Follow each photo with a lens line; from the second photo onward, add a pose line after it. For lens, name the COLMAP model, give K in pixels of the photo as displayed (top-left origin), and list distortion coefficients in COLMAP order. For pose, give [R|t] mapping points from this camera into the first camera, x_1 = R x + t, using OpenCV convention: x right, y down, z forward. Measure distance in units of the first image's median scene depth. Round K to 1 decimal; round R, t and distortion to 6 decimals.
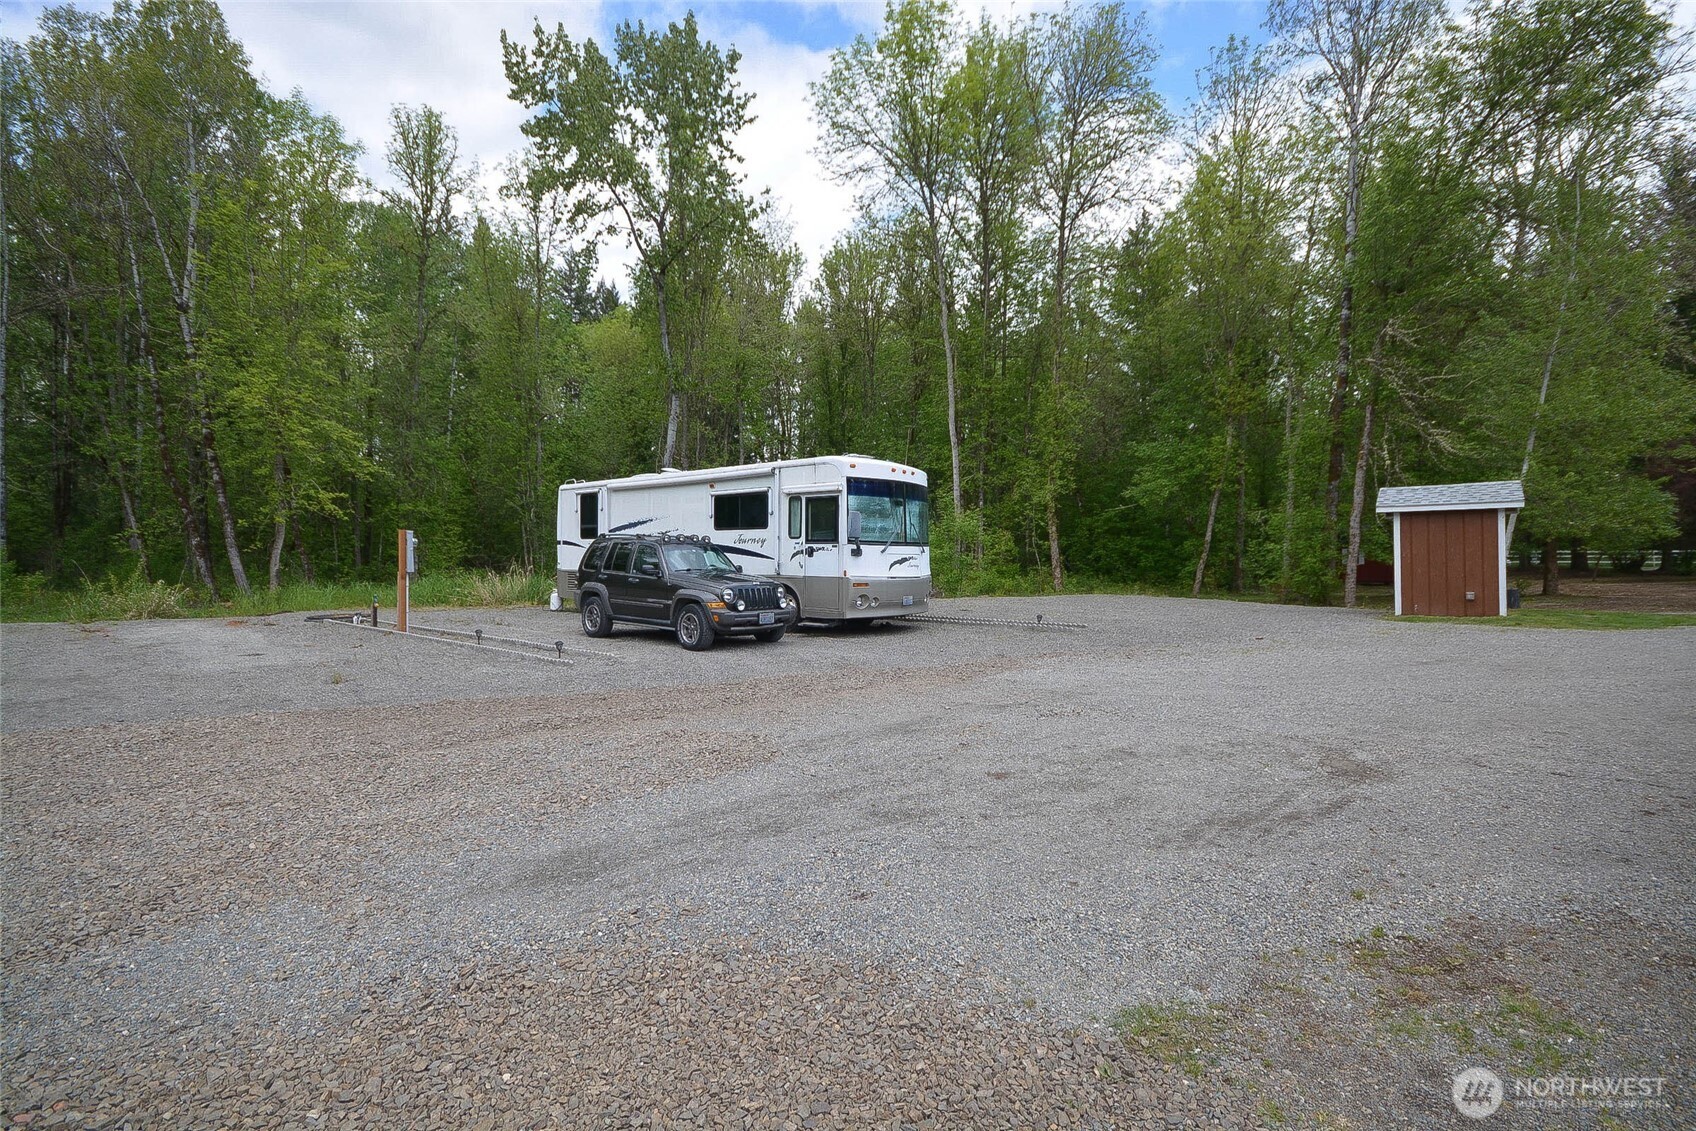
lens RADIAL K [[748.6, 0, 847.9], [0, 748.6, 558.1], [0, 0, 1]] dist [0.007522, -0.011230]
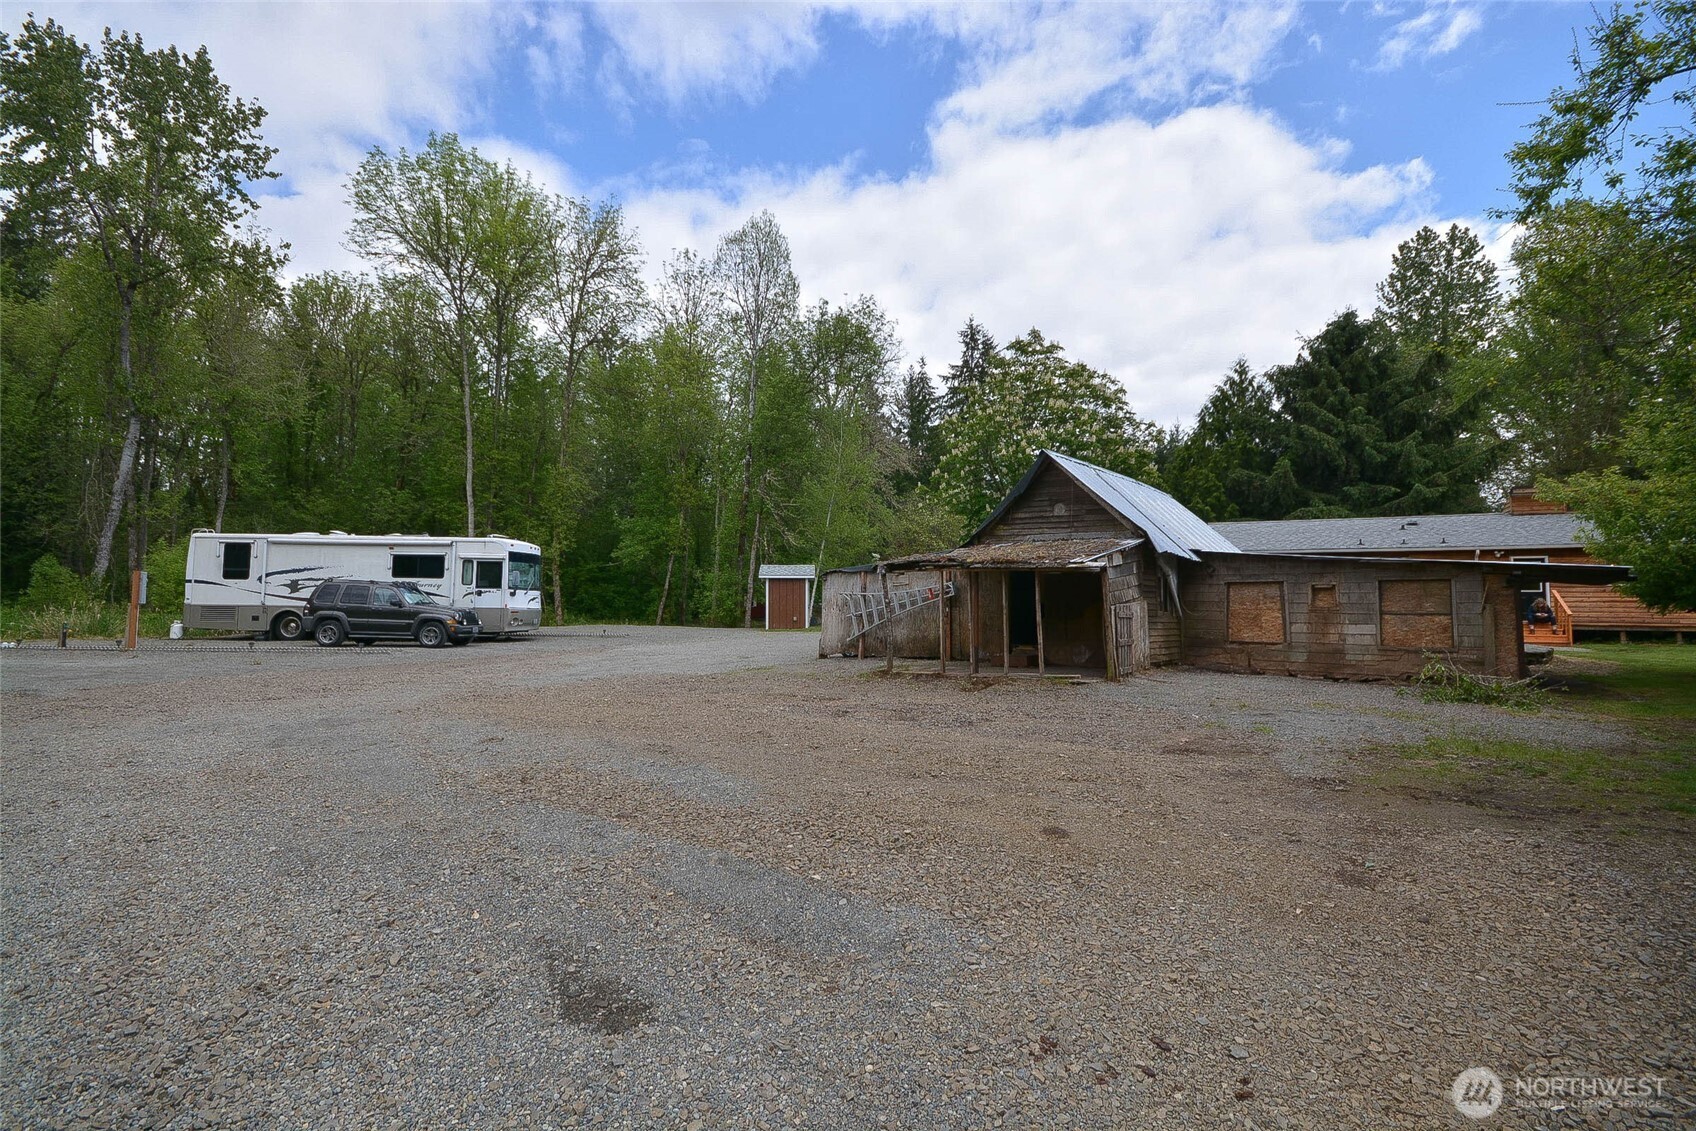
lens RADIAL K [[748.6, 0, 841.6], [0, 748.6, 554.0], [0, 0, 1]] dist [0.007522, -0.011230]
pose [[0.756784, 0.050462, 0.651714, -0.321067], [-0.008276, 0.997676, -0.067639, 0.006416], [-0.653612, 0.045795, 0.755443, -0.487117]]
